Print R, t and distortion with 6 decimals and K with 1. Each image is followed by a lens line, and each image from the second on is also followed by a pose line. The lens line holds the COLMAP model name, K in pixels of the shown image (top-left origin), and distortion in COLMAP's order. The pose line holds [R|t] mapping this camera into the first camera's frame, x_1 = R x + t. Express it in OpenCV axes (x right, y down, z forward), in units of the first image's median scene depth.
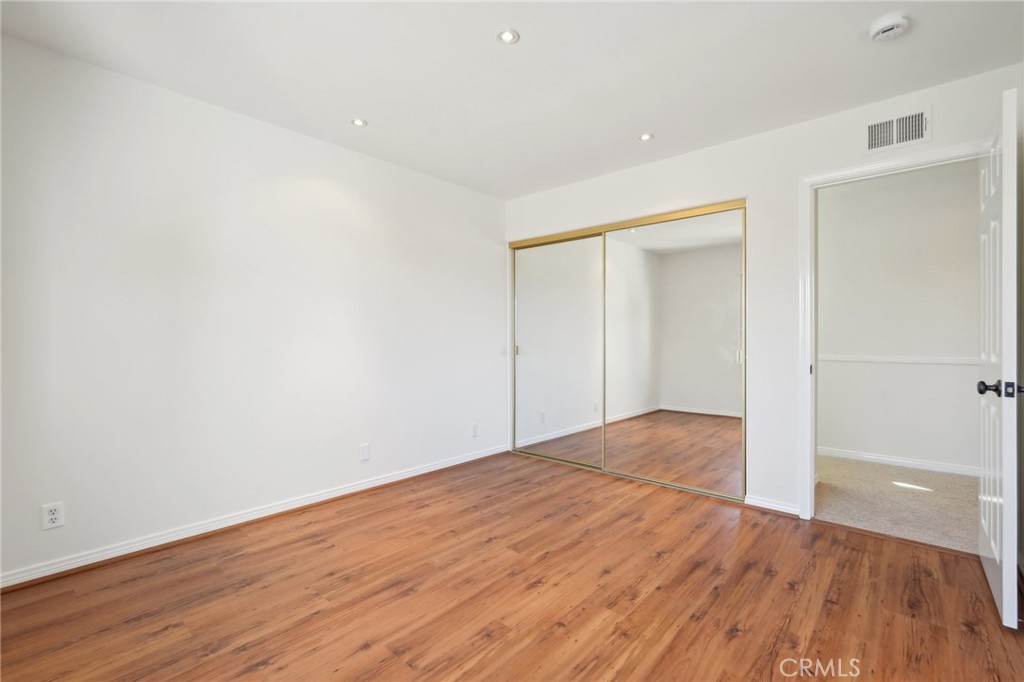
lens RADIAL K [[455.7, 0, 512.0], [0, 455.7, 341.0], [0, 0, 1]] dist [-0.003488, 0.000084]
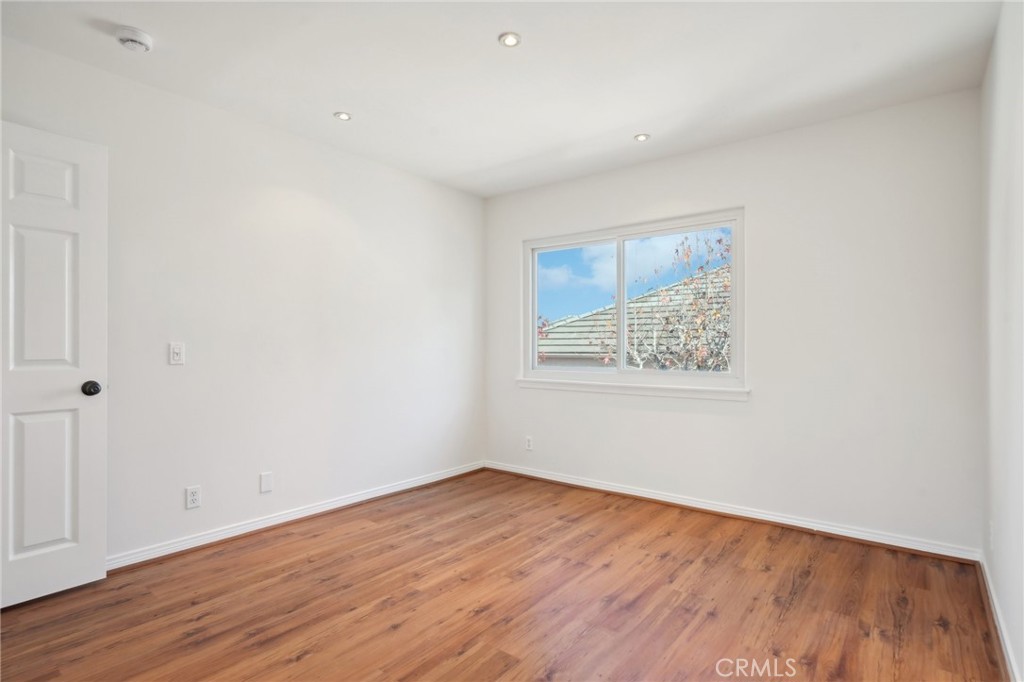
lens RADIAL K [[526.0, 0, 512.0], [0, 526.0, 341.0], [0, 0, 1]] dist [-0.001950, 0.000171]
pose [[-0.998249, -0.003761, -0.059040, 0.052613], [-0.003569, 0.999988, -0.003365, -0.014173], [0.059052, -0.003149, -0.998250, 1.978539]]
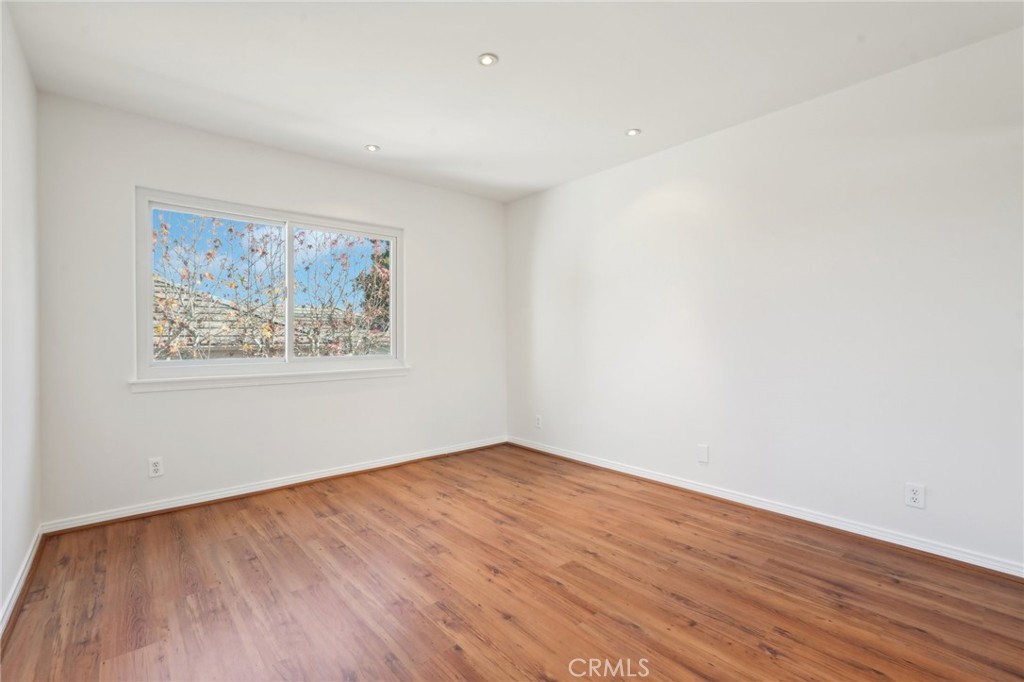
lens RADIAL K [[455.7, 0, 512.0], [0, 455.7, 341.0], [0, 0, 1]] dist [-0.003488, 0.000084]
pose [[-0.129931, 0.004630, -0.991512, 1.013976], [-0.001295, 0.999987, 0.004839, 0.008841], [0.991522, 0.001912, -0.129924, 1.114505]]
